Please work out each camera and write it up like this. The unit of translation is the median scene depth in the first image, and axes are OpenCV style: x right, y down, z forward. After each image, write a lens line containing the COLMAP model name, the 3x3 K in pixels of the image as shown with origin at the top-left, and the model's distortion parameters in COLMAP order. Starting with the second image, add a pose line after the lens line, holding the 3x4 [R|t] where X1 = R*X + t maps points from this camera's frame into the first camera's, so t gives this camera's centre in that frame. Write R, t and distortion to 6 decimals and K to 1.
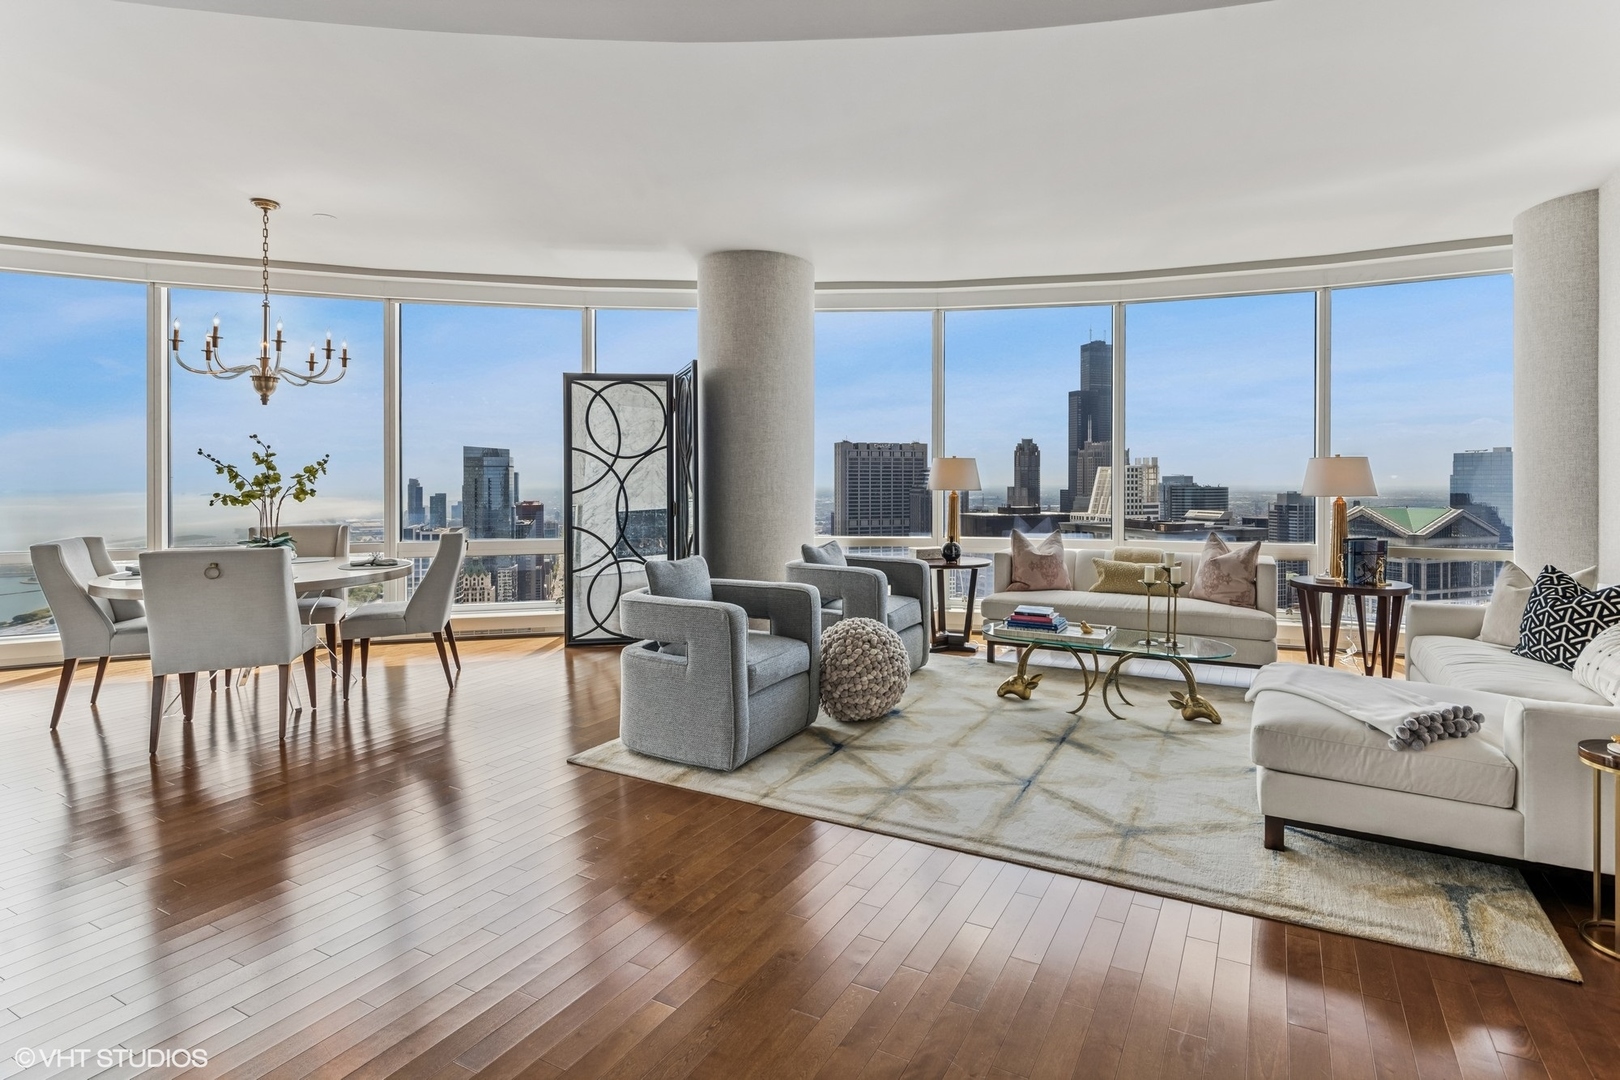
lens RADIAL K [[796.9, 0, 871.2], [0, 796.9, 477.6], [0, 0, 1]] dist [0.012854, -0.000586]
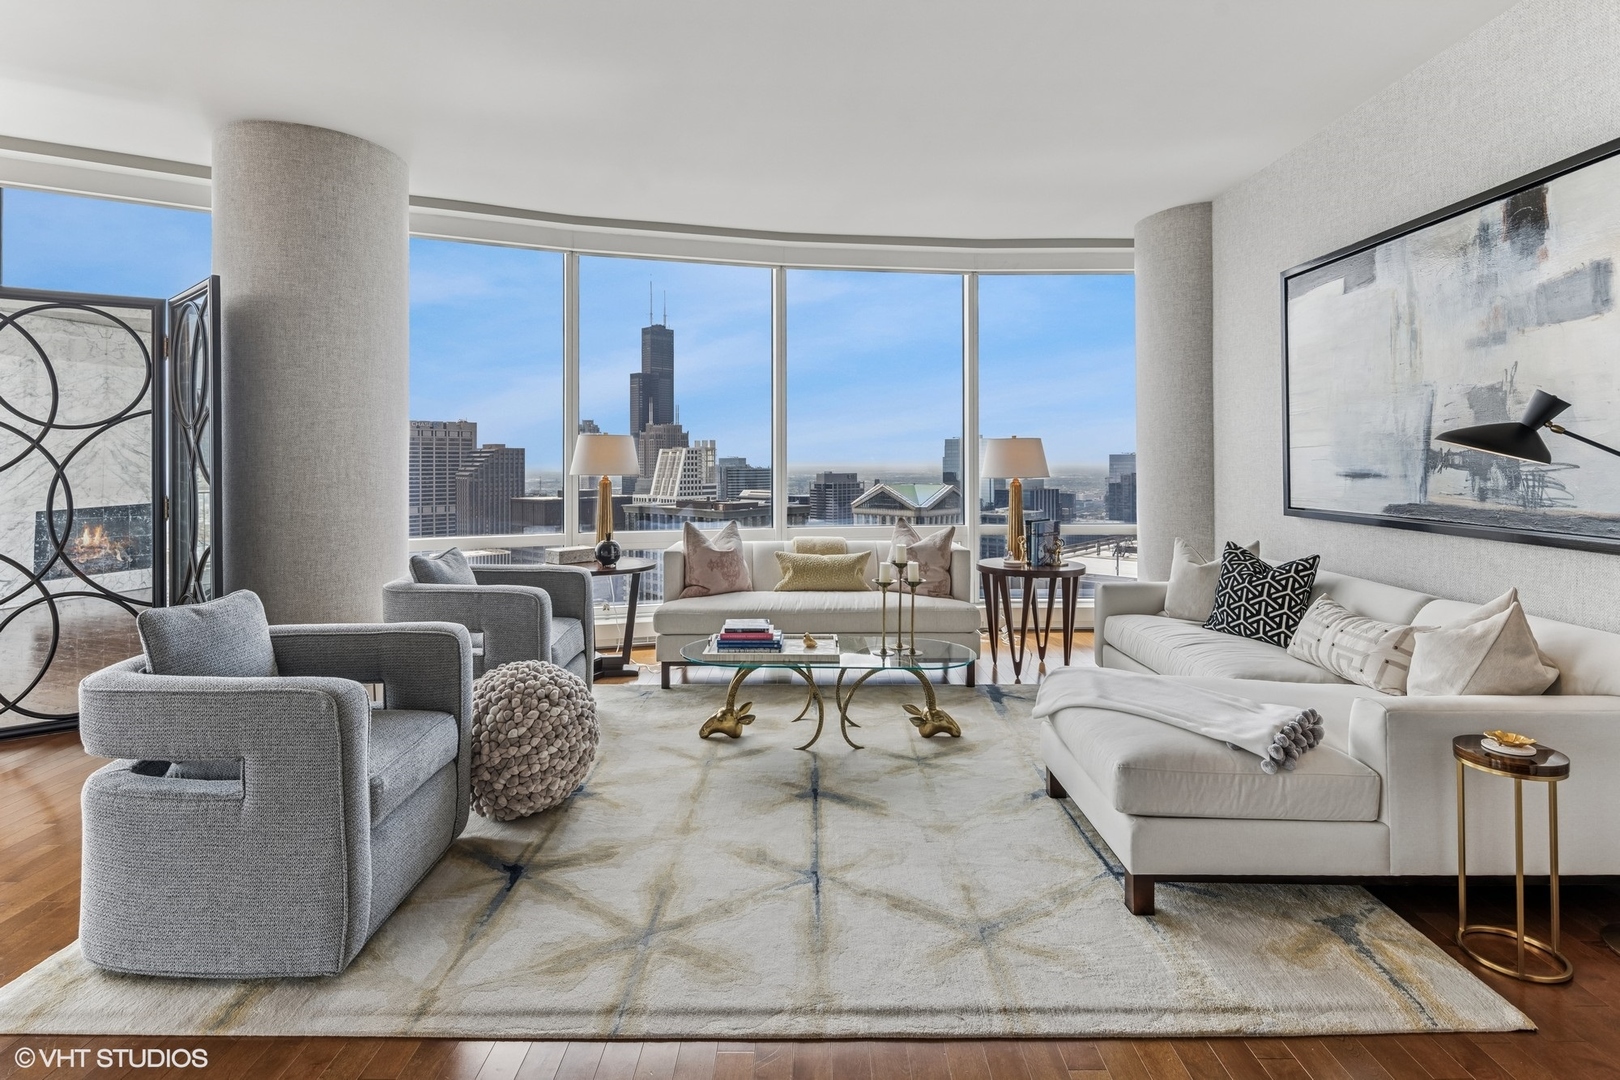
lens RADIAL K [[795.9, 0, 803.0], [0, 795.9, 454.6], [0, 0, 1]] dist [0.005968, -0.001335]
pose [[0.893614, 0.001890, 0.448832, -0.114562], [0.000948, 0.999981, -0.006097, 0.000494], [-0.448835, 0.005874, 0.893596, 0.284660]]
